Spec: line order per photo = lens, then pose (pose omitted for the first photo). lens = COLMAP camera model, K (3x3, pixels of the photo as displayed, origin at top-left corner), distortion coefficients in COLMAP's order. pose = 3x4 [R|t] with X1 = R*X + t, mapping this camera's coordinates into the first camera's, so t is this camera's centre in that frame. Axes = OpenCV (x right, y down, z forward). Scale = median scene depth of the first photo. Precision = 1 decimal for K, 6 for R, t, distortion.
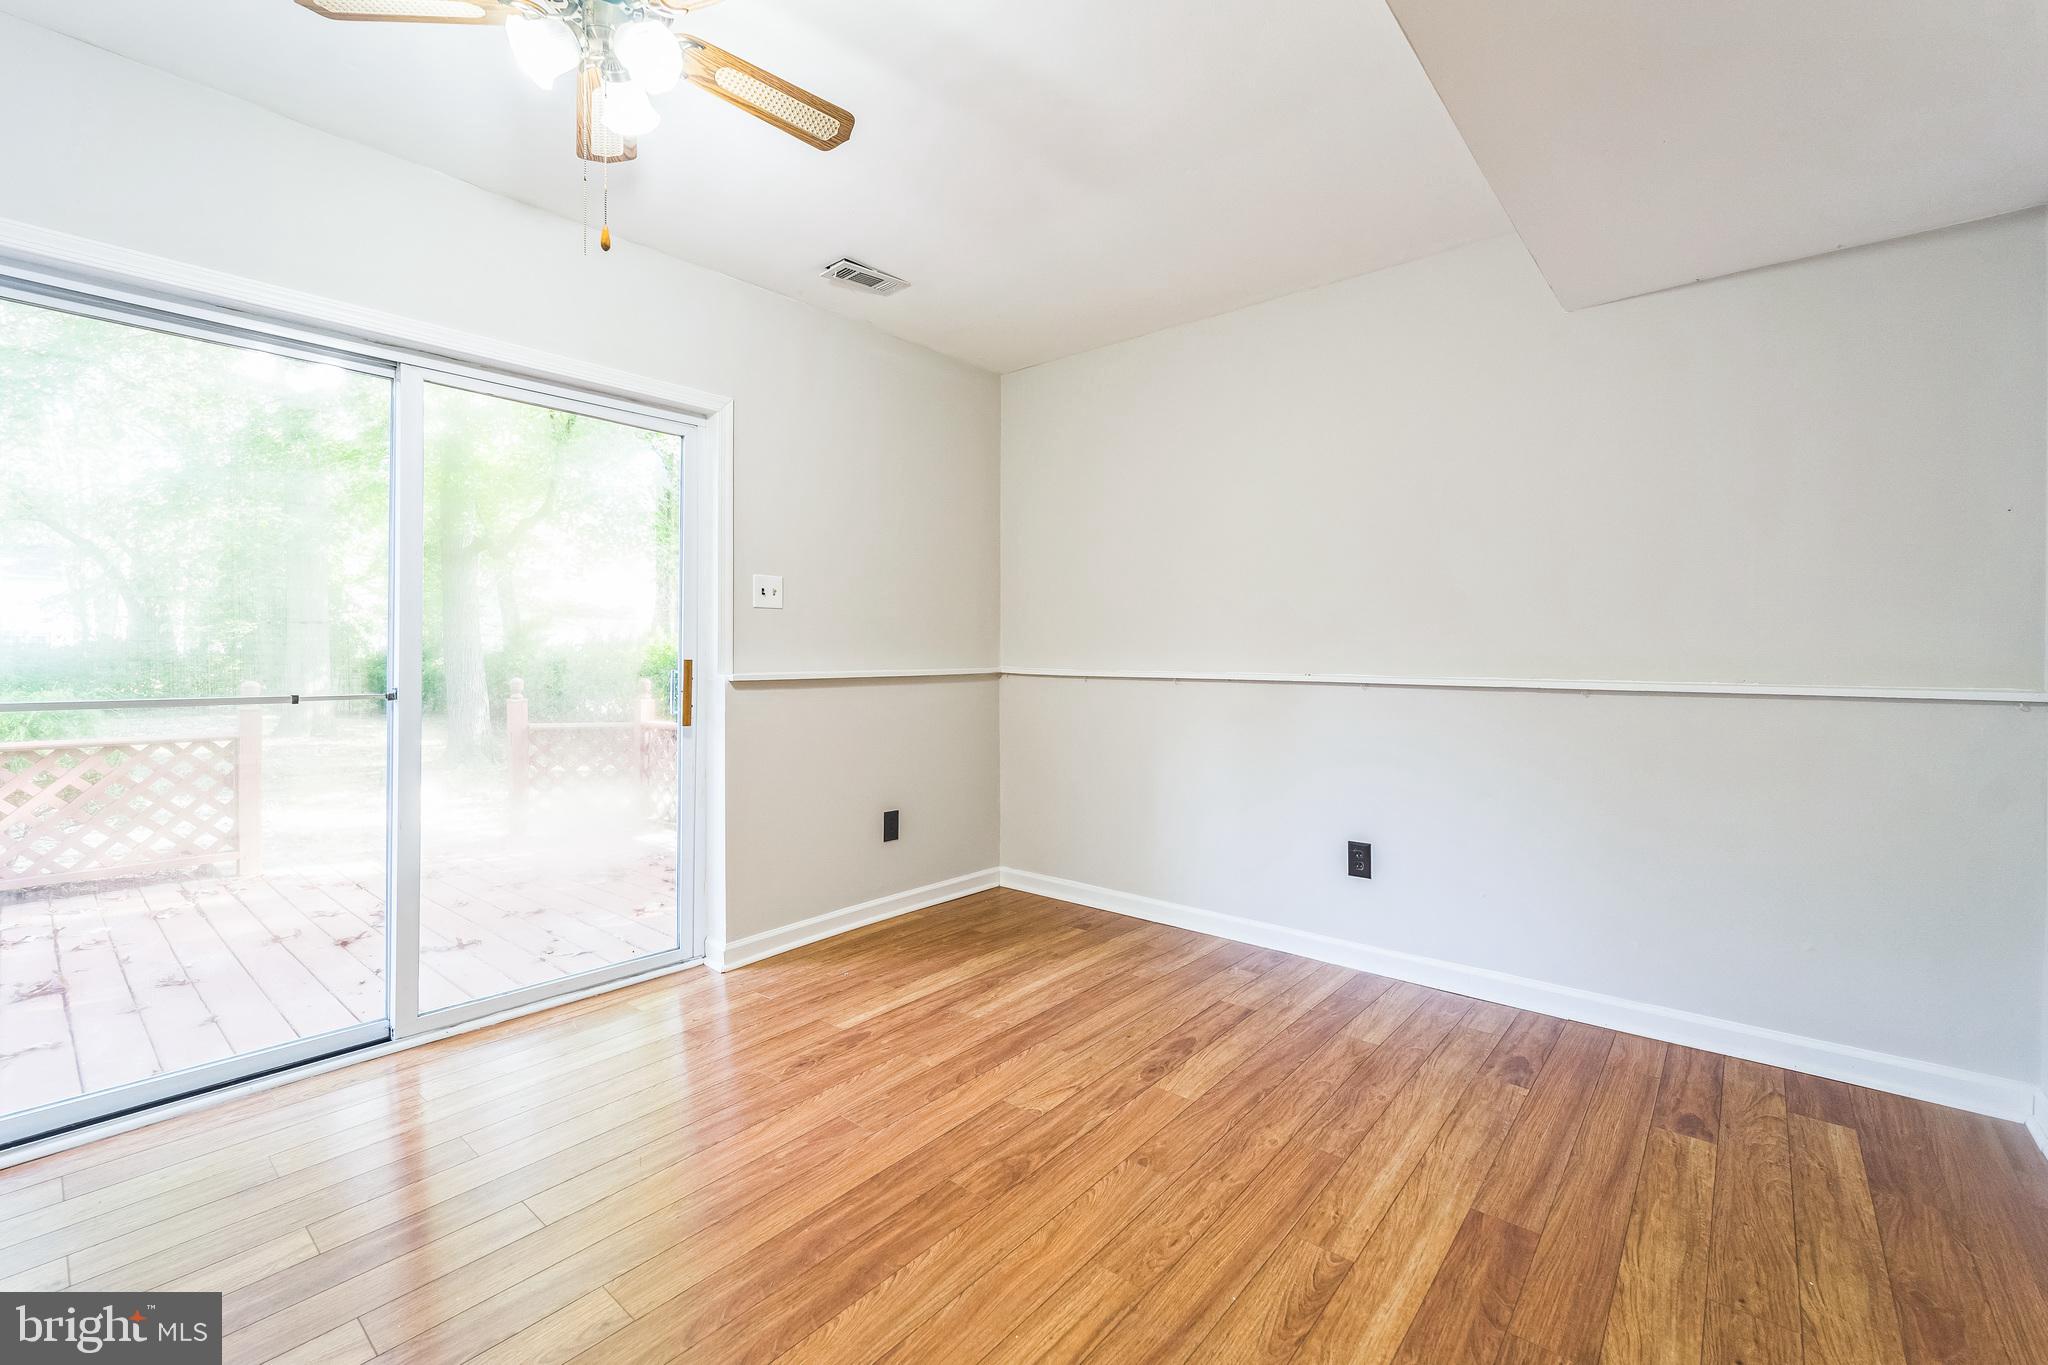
lens RADIAL K [[847.4, 0, 1037.5], [0, 847.4, 665.2], [0, 0, 1]] dist [0.003581, -0.002204]
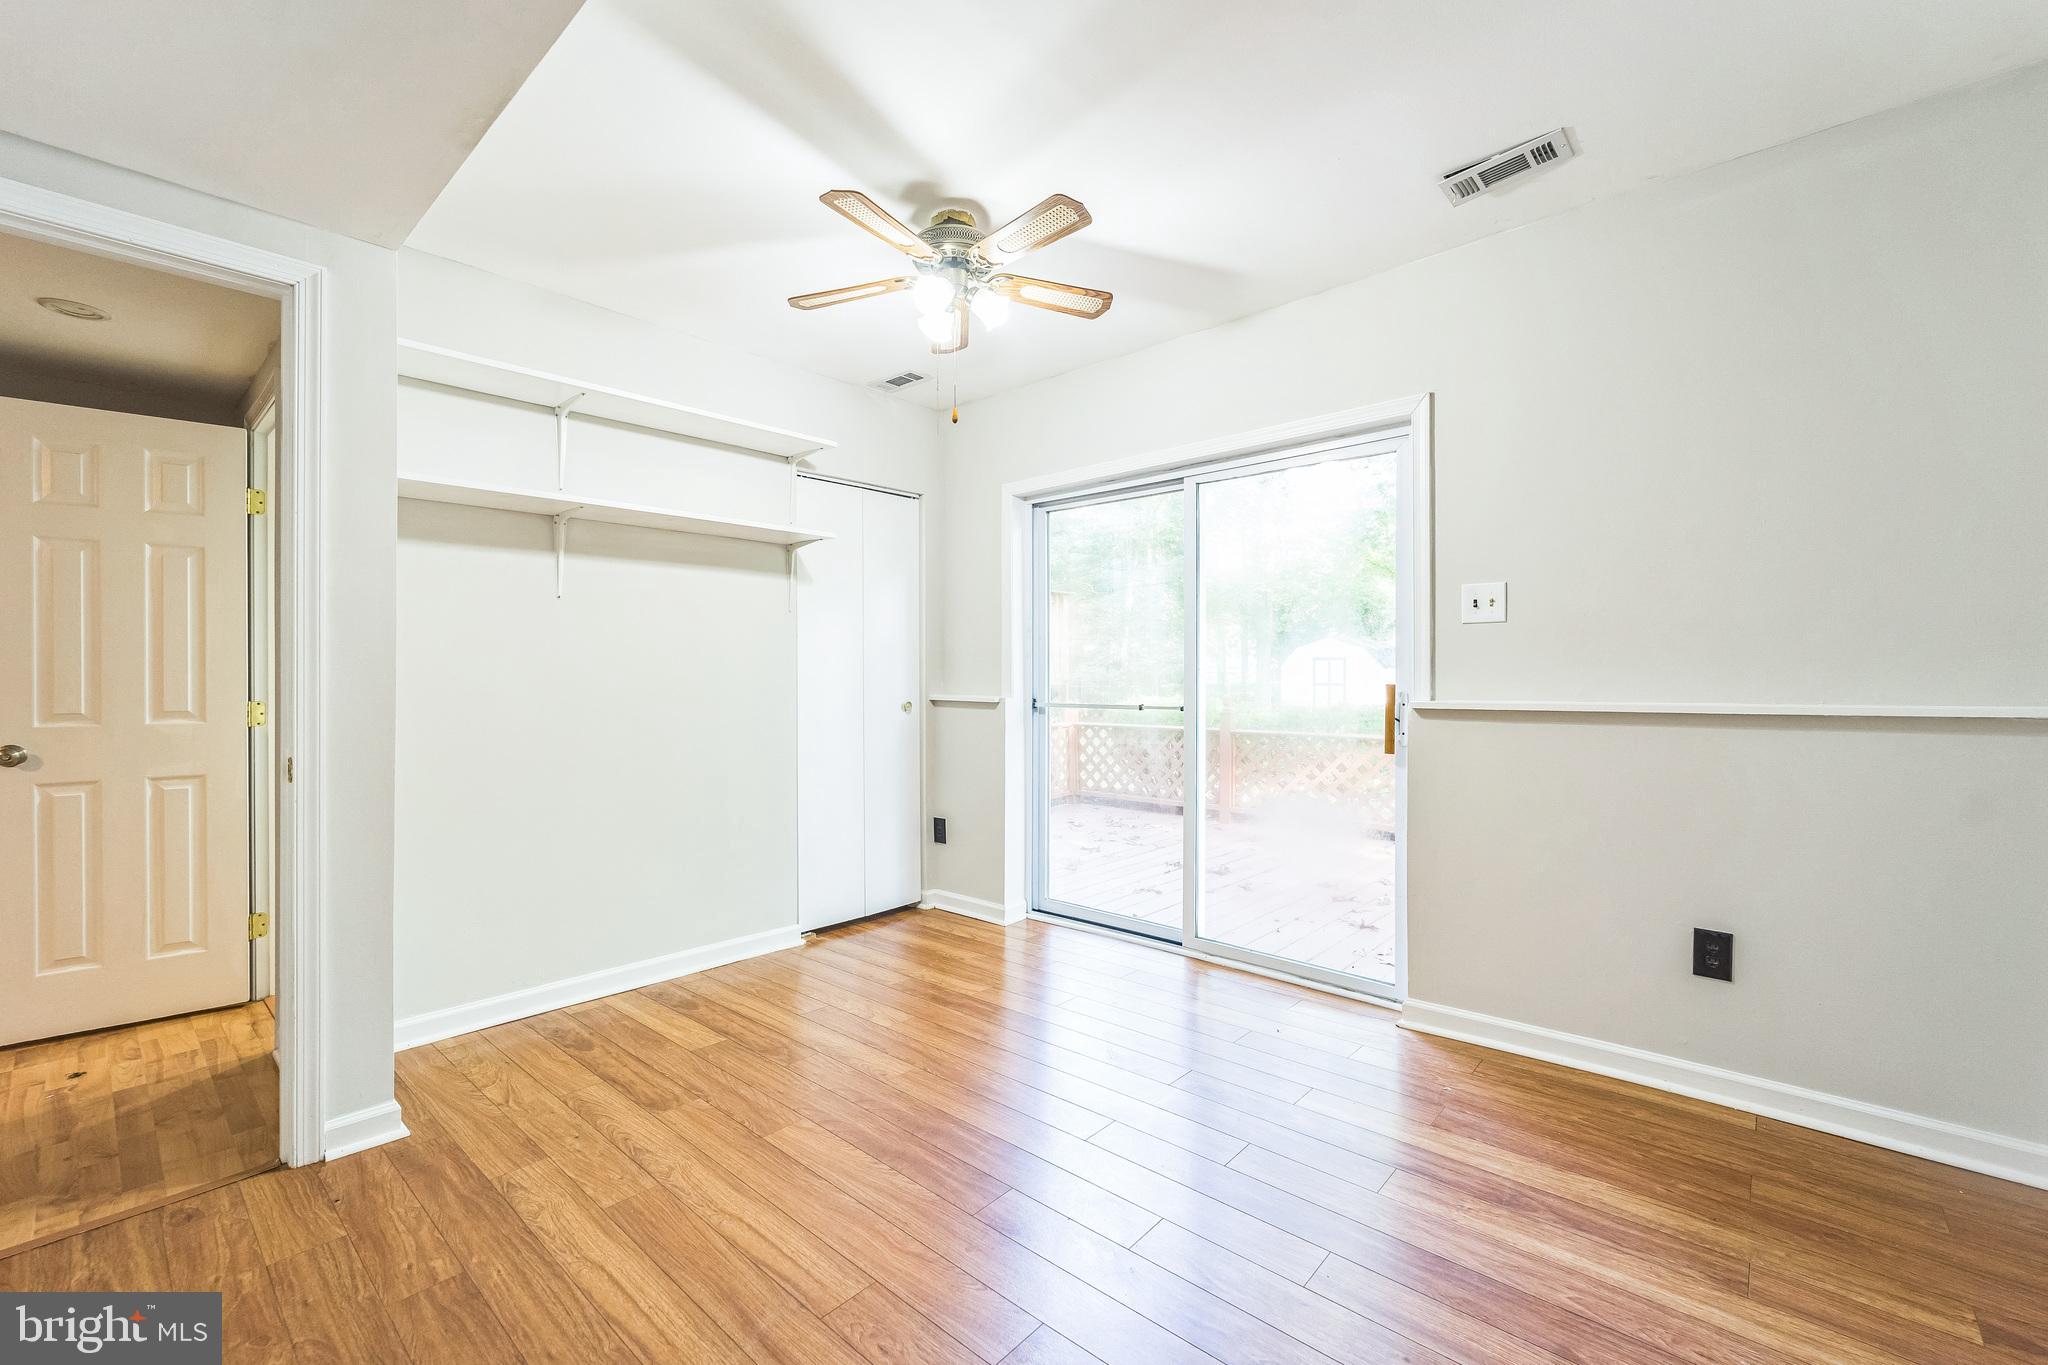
lens RADIAL K [[847.4, 0, 1035.9], [0, 847.4, 681.1], [0, 0, 1]] dist [0.003581, -0.002204]
pose [[-0.021493, 0.002617, -0.999766, 0.563333], [-0.008675, 0.999958, 0.002804, -0.009668], [0.999731, 0.008733, -0.021469, 0.636175]]
